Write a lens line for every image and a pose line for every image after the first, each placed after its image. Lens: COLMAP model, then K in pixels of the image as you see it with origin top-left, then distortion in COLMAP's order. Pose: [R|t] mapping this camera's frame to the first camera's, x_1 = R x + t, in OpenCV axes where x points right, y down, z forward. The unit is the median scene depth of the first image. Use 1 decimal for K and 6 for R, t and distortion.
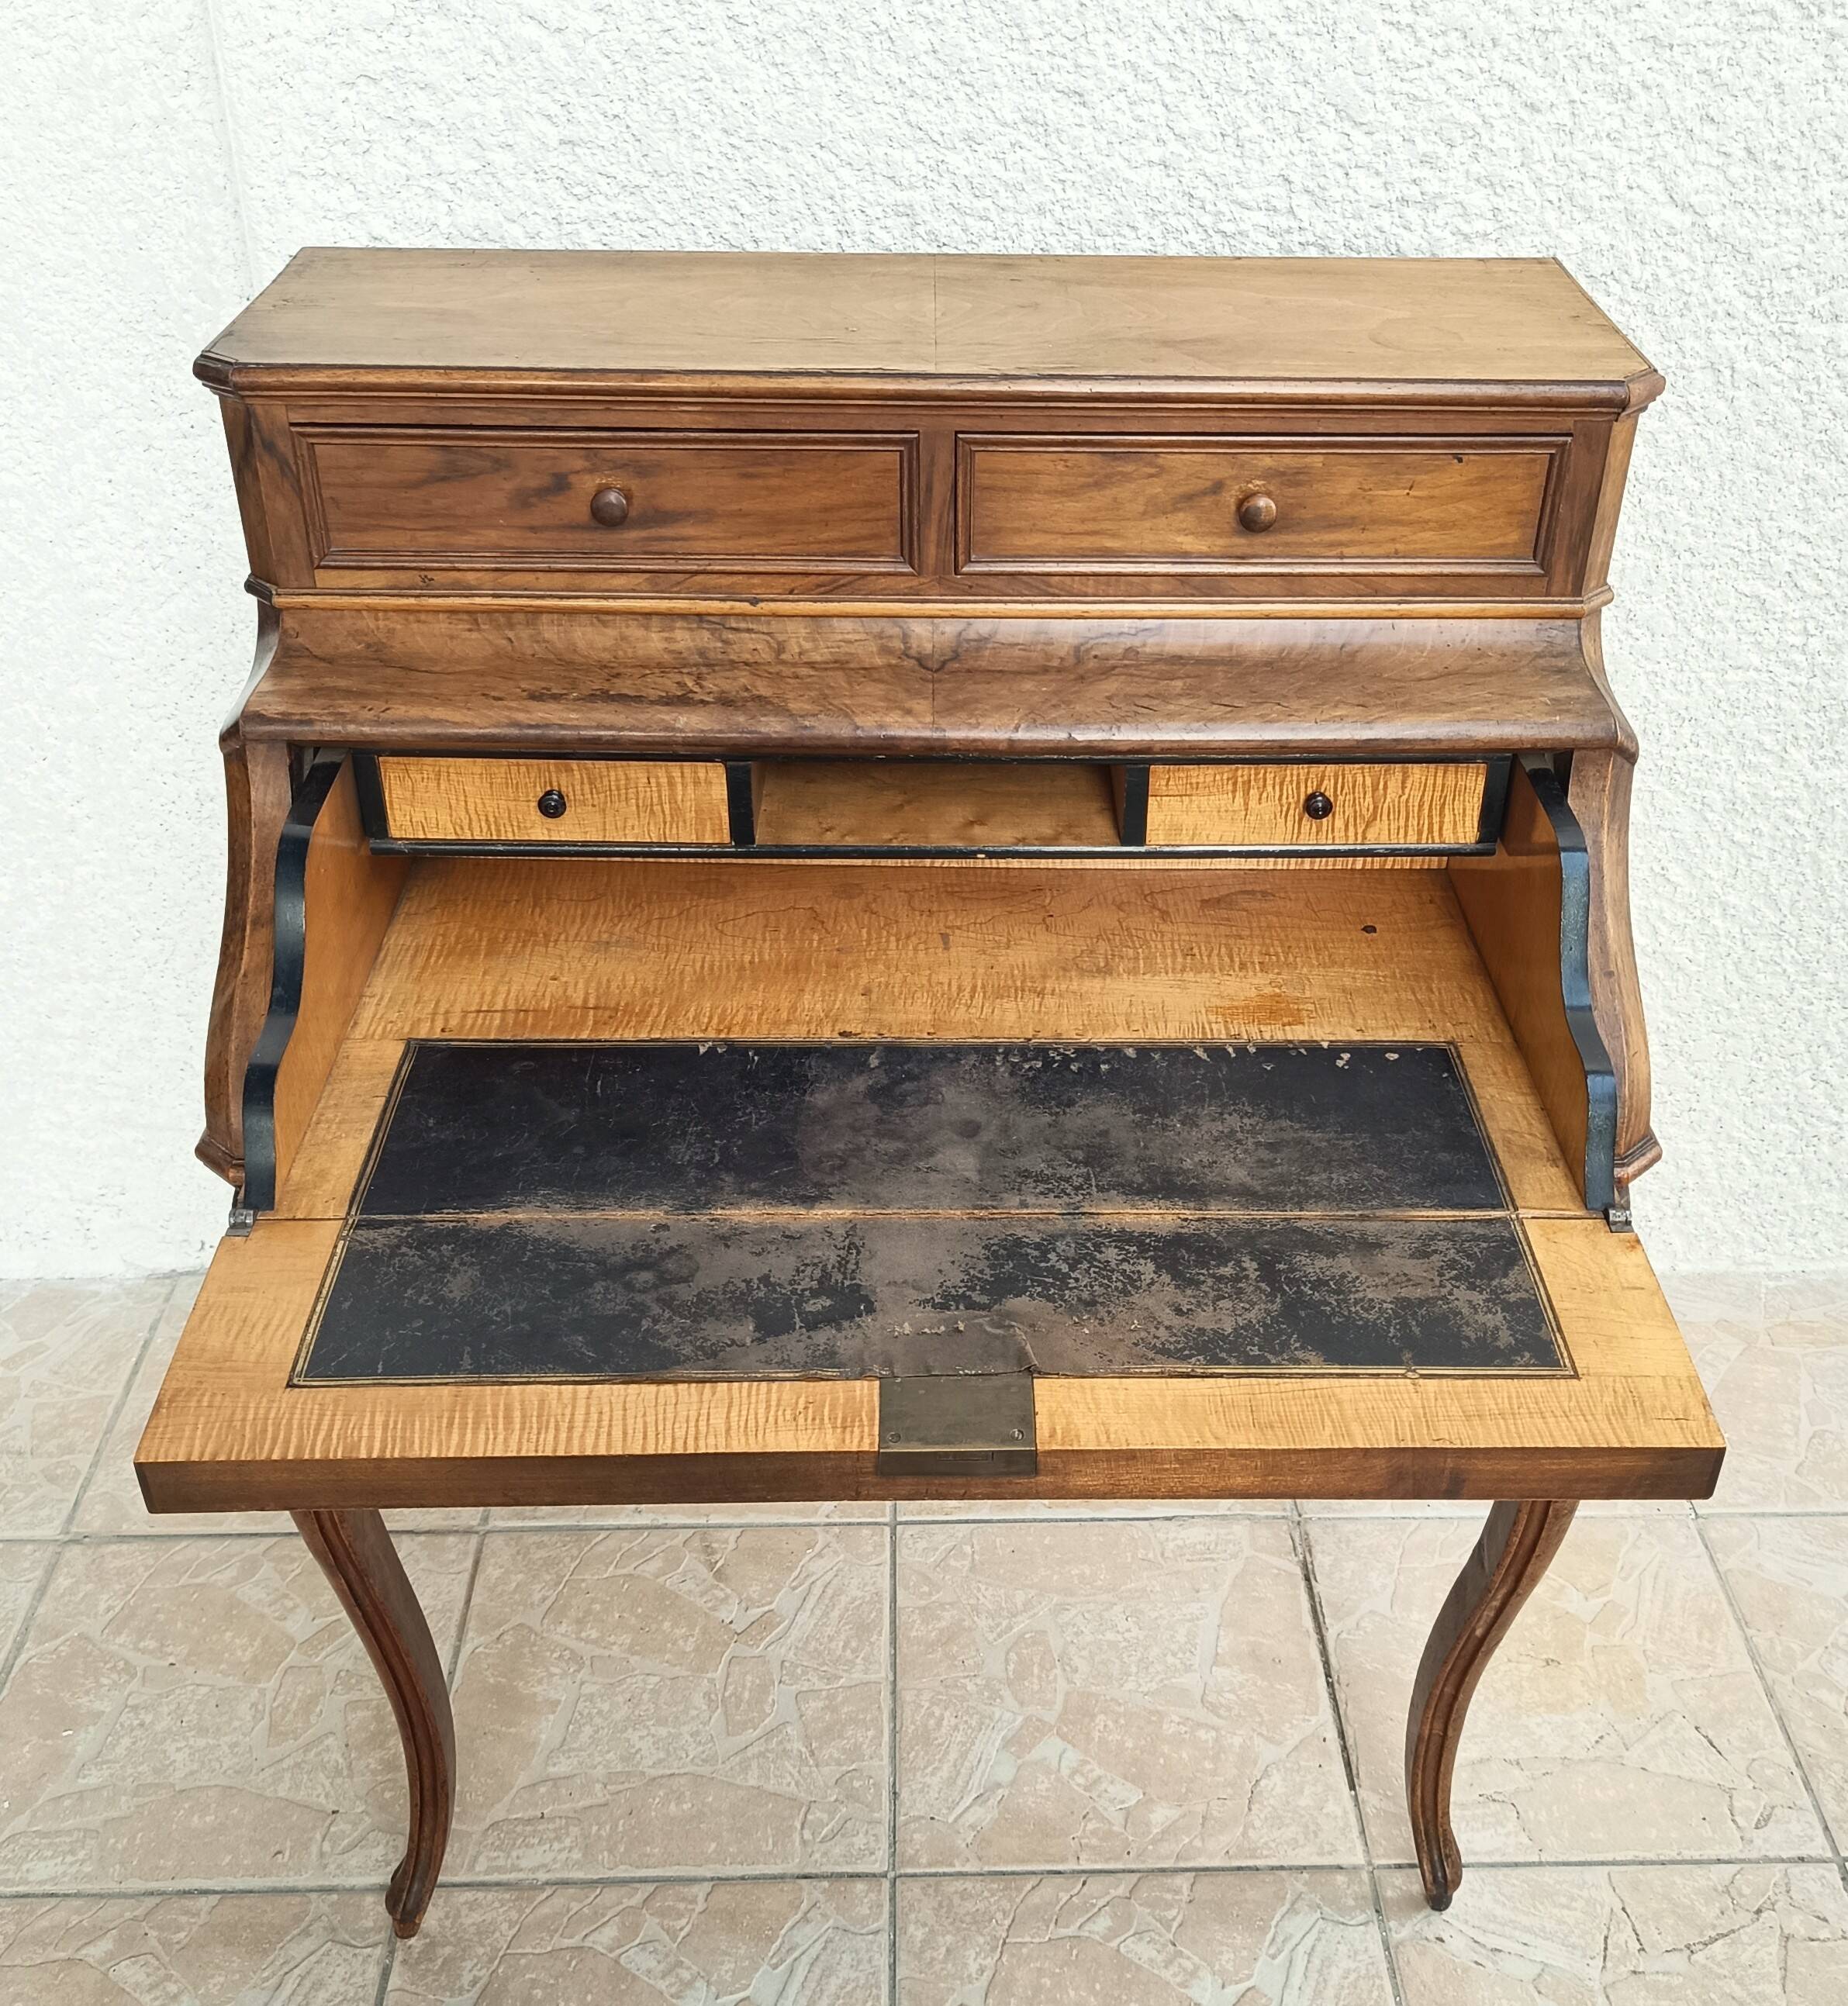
lens RADIAL K [[2190.3, 0, 1005.8], [0, 2190.3, 1085.7], [0, 0, 1]] dist [0.025016, 0.000000]
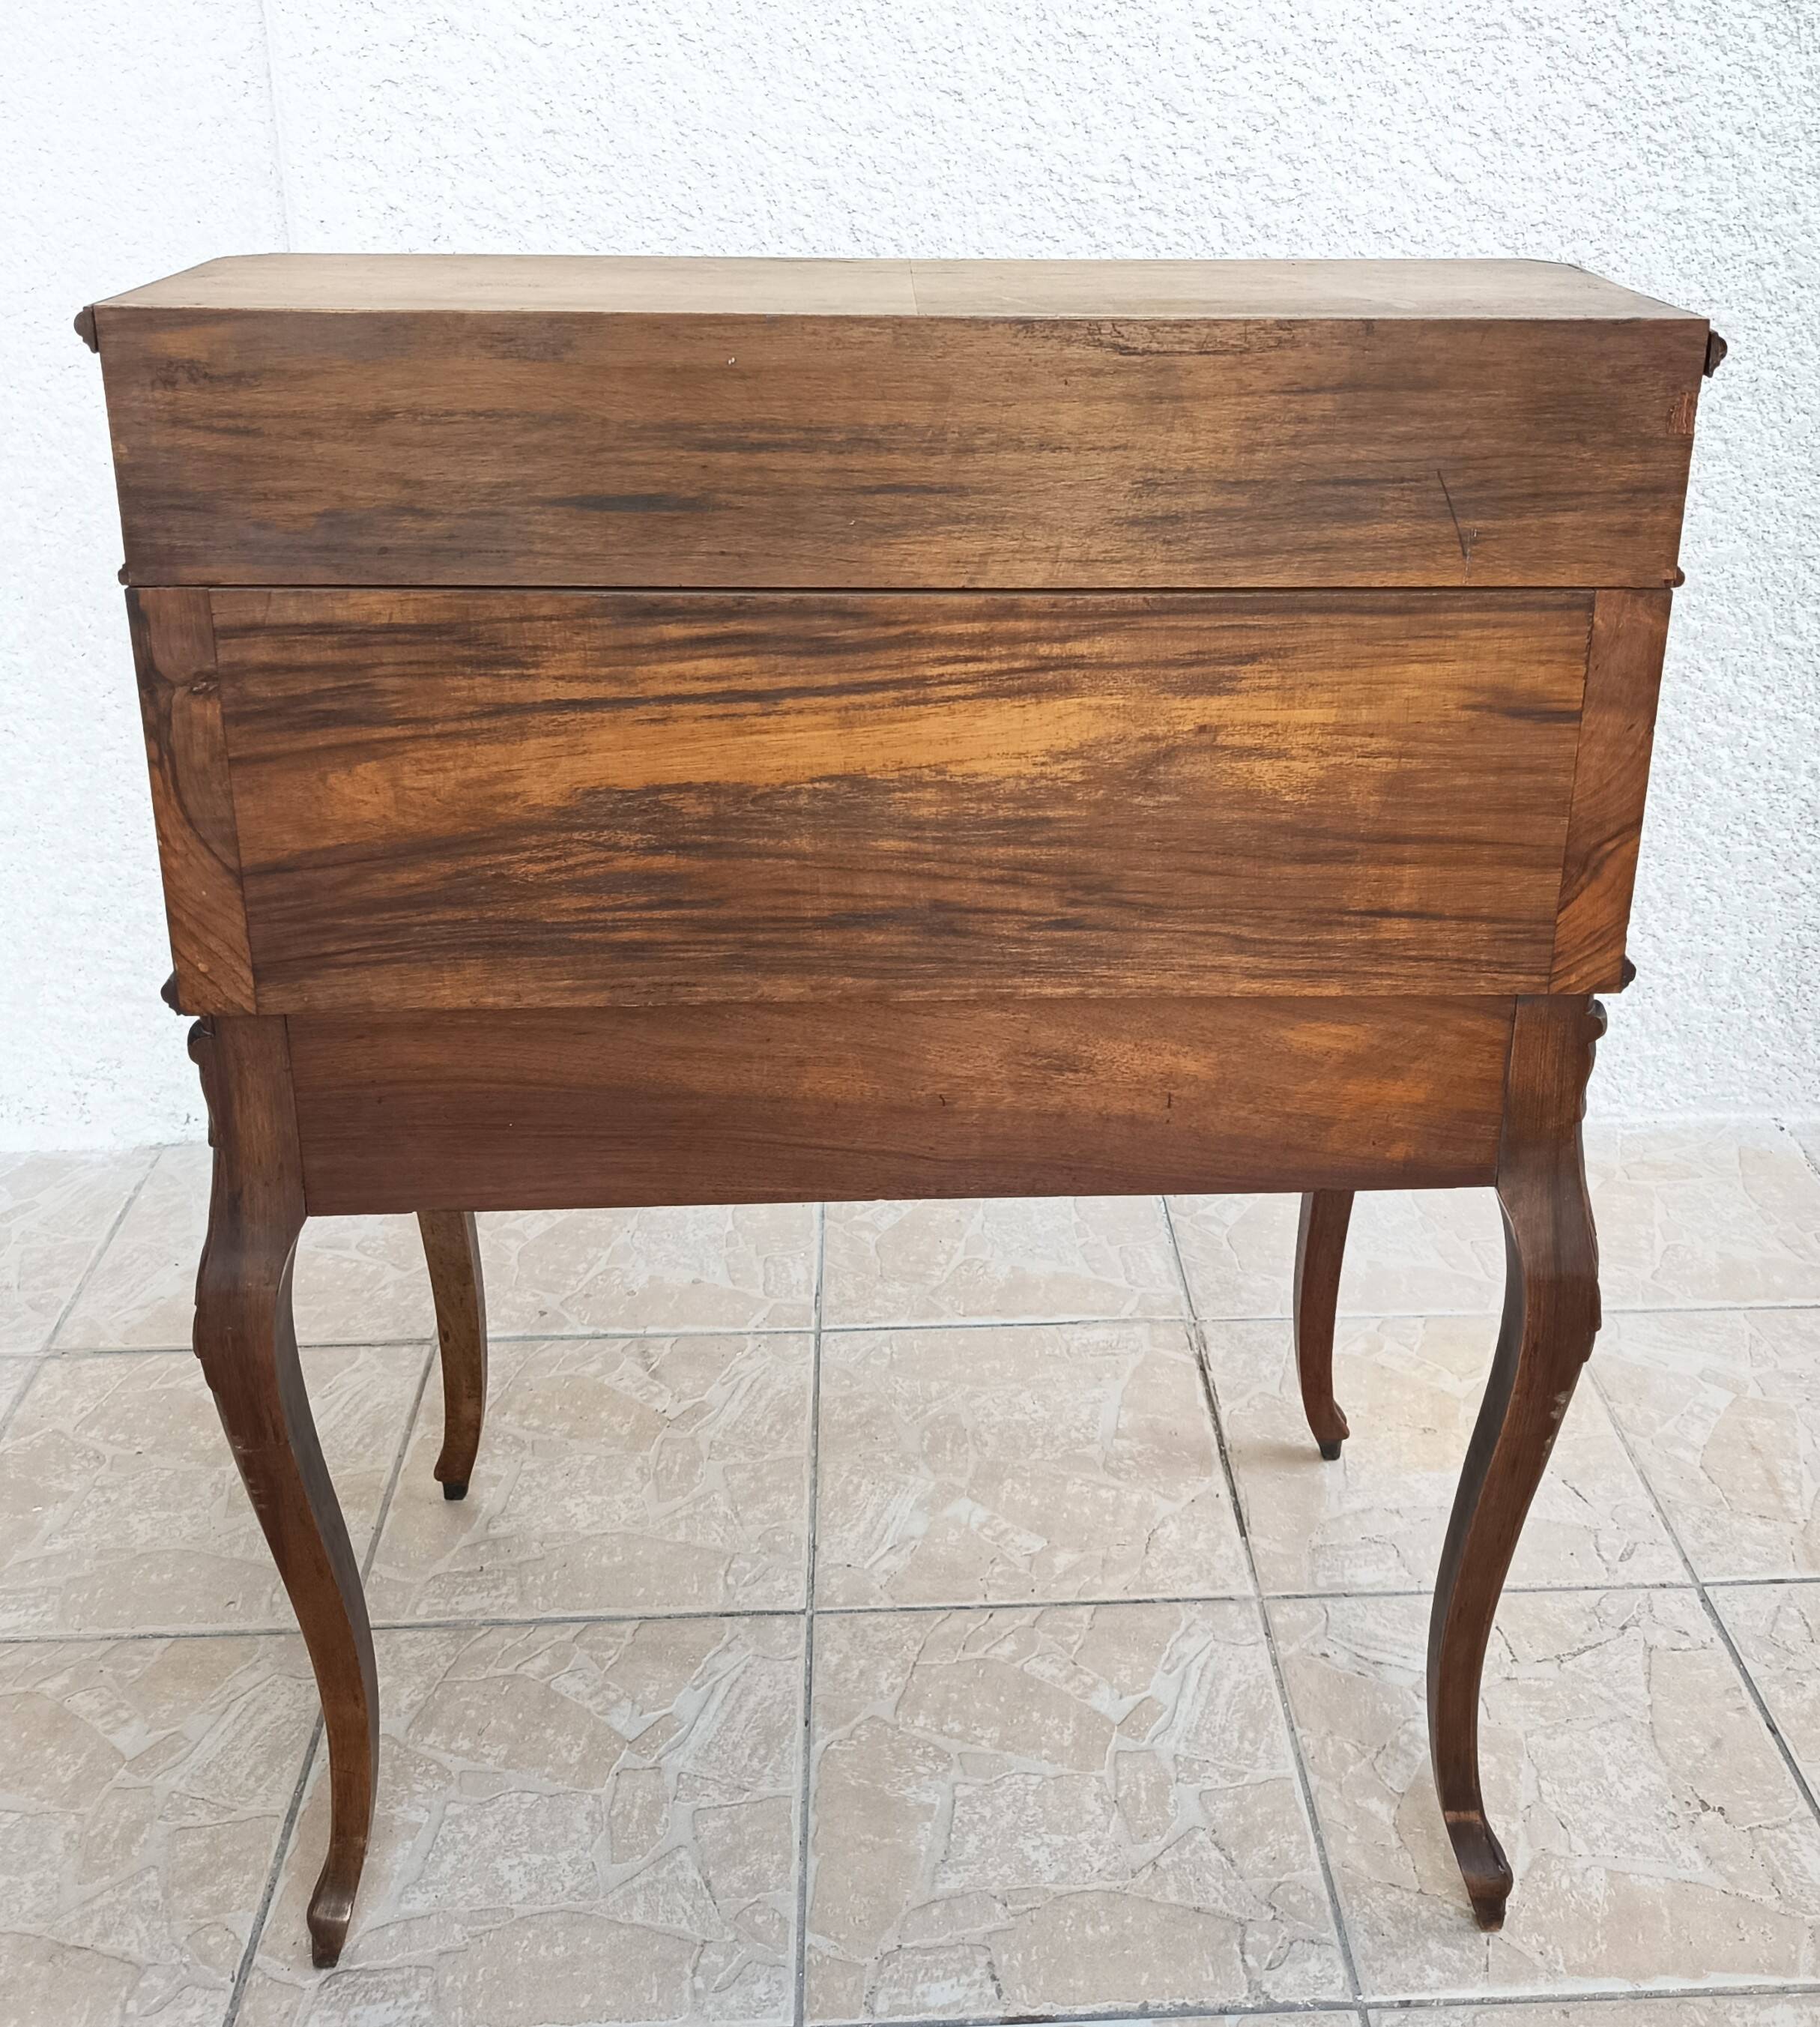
lens RADIAL K [[2118.4, 0, 987.1], [0, 2118.4, 744.2], [0, 0, 1]] dist [0.018728, 0.000000]
pose [[0.999786, -0.016756, 0.012153, 0.028680], [0.019088, 0.973433, -0.228174, 0.189010], [-0.008007, 0.228357, 0.973545, -0.096554]]
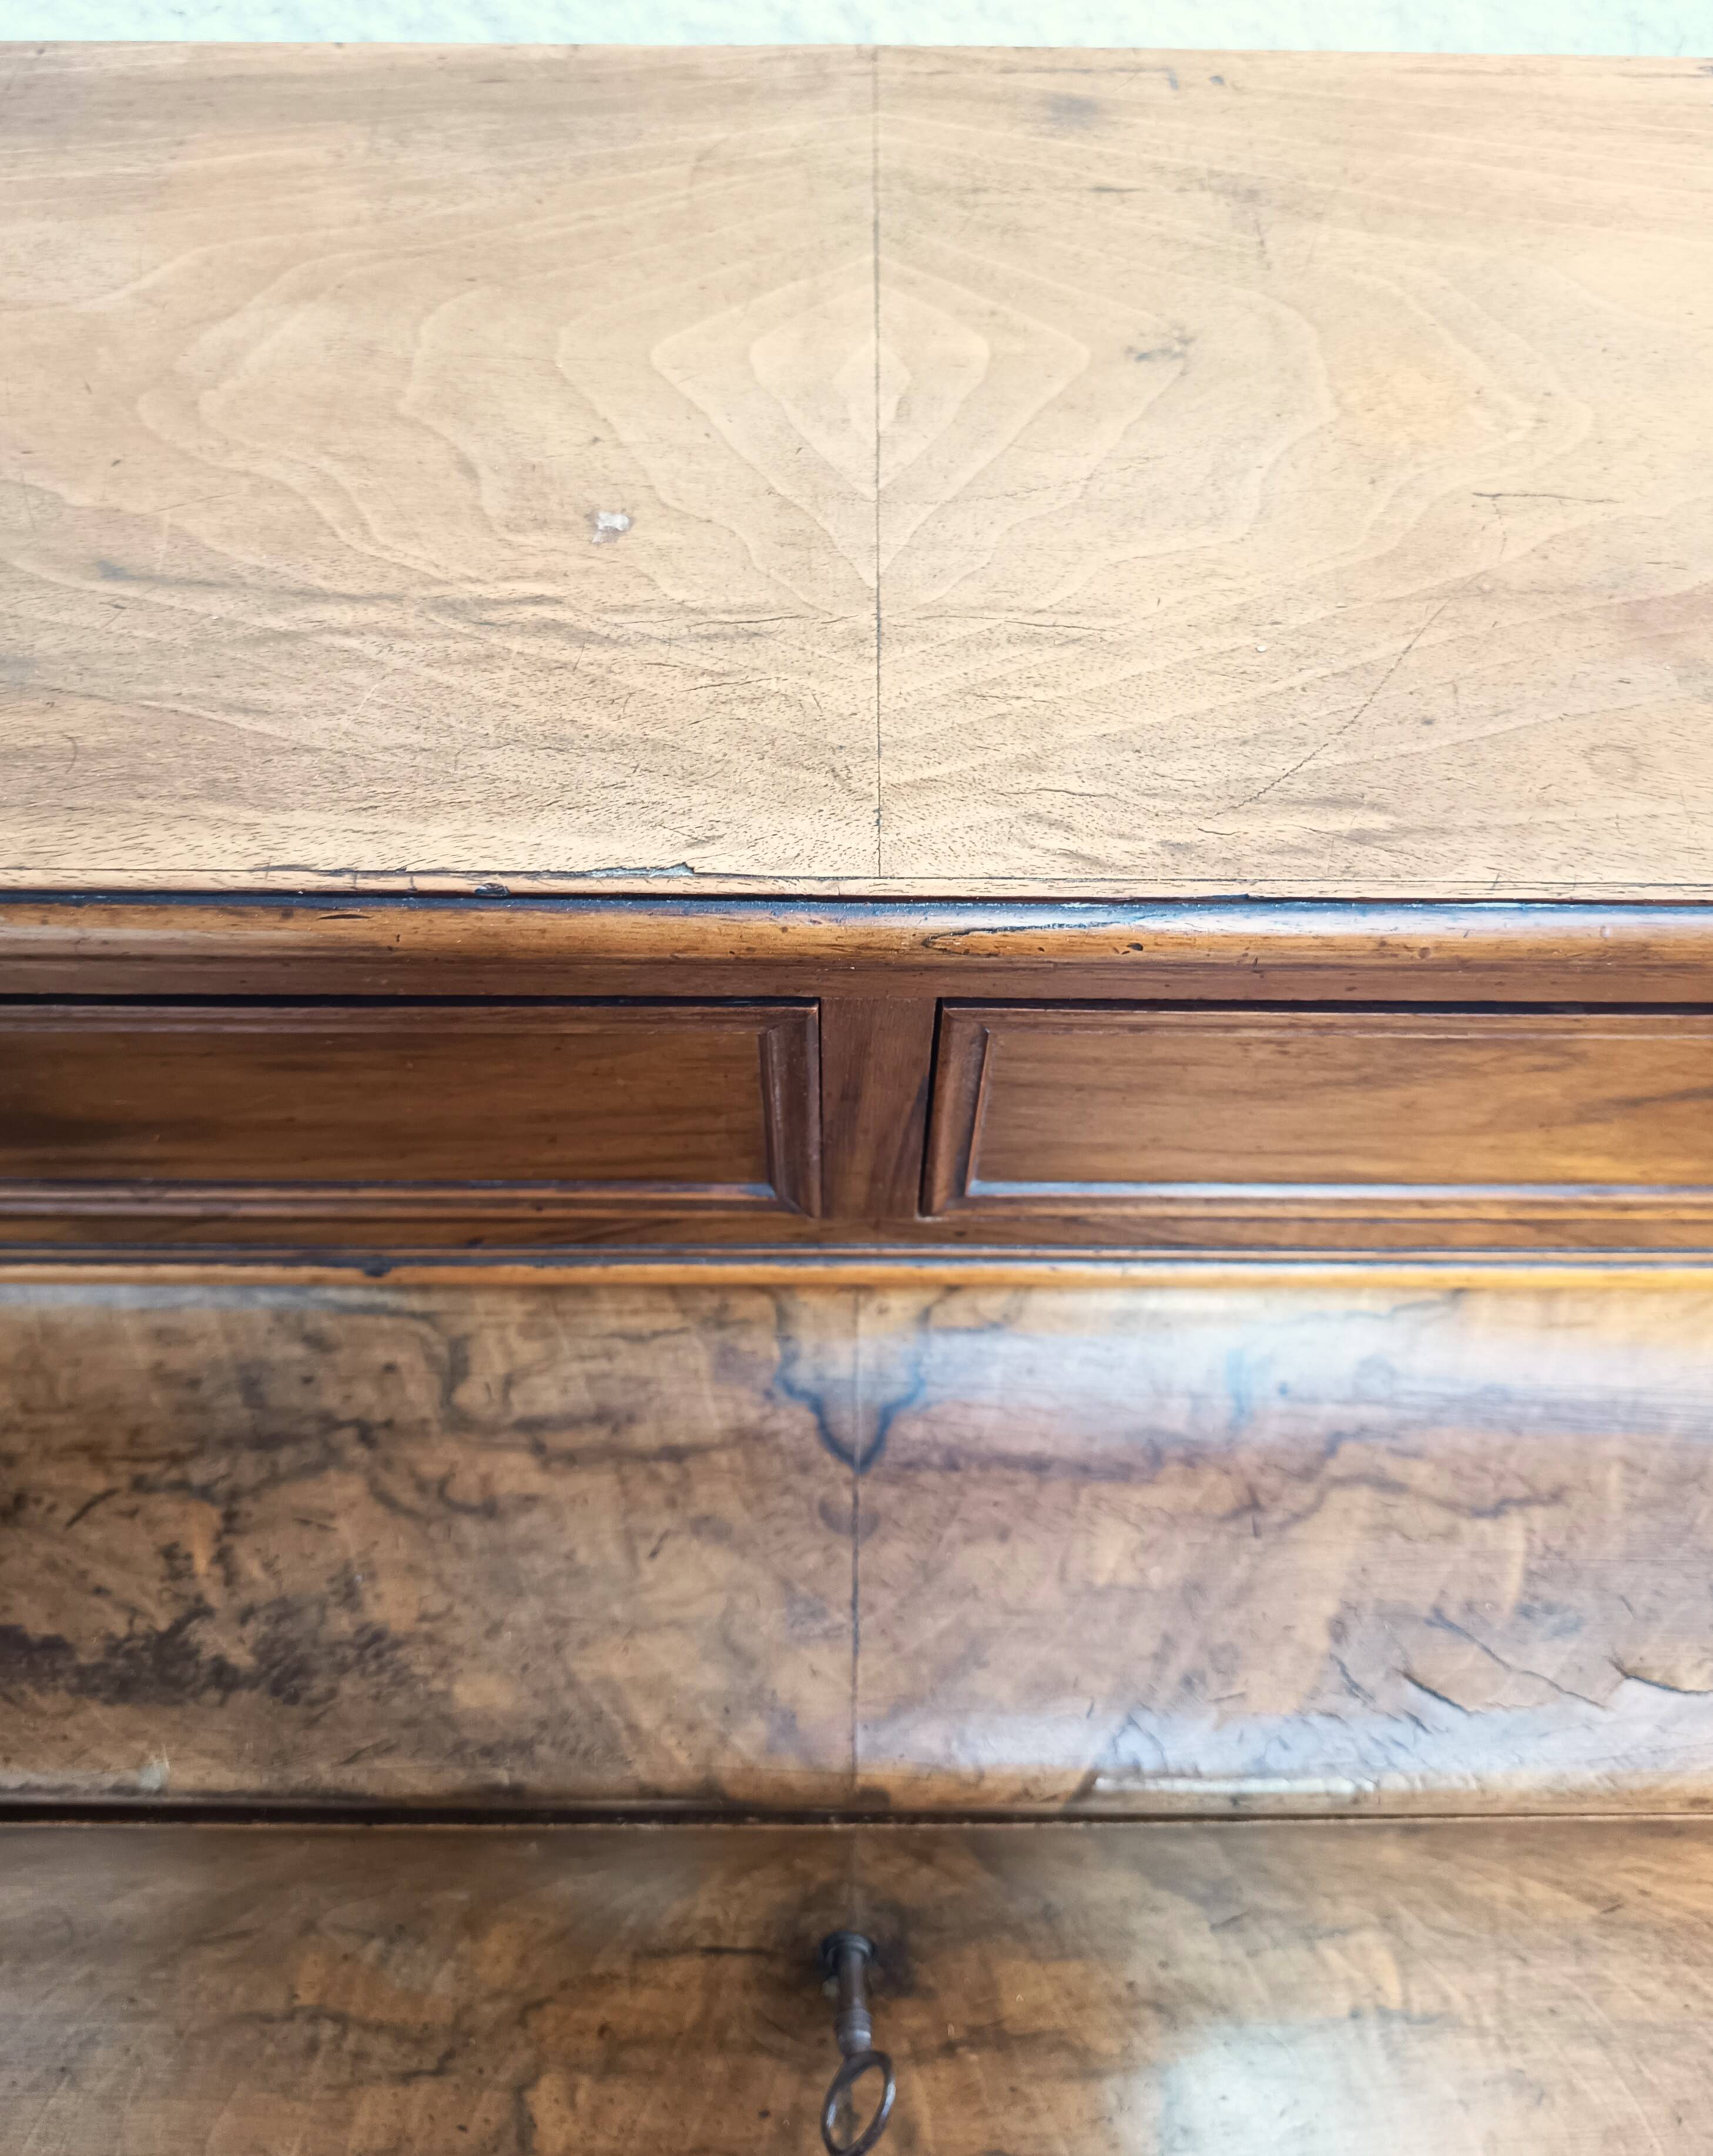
lens RADIAL K [[1710.3, 0, 847.1], [0, 1710.3, 992.1], [0, 0, 1]] dist [-0.024894, -0.006629]
pose [[0.999255, 0.024904, -0.029471, -0.021425], [-0.012363, 0.930195, 0.366858, -0.286054], [0.036550, -0.366220, 0.929810, 0.582074]]
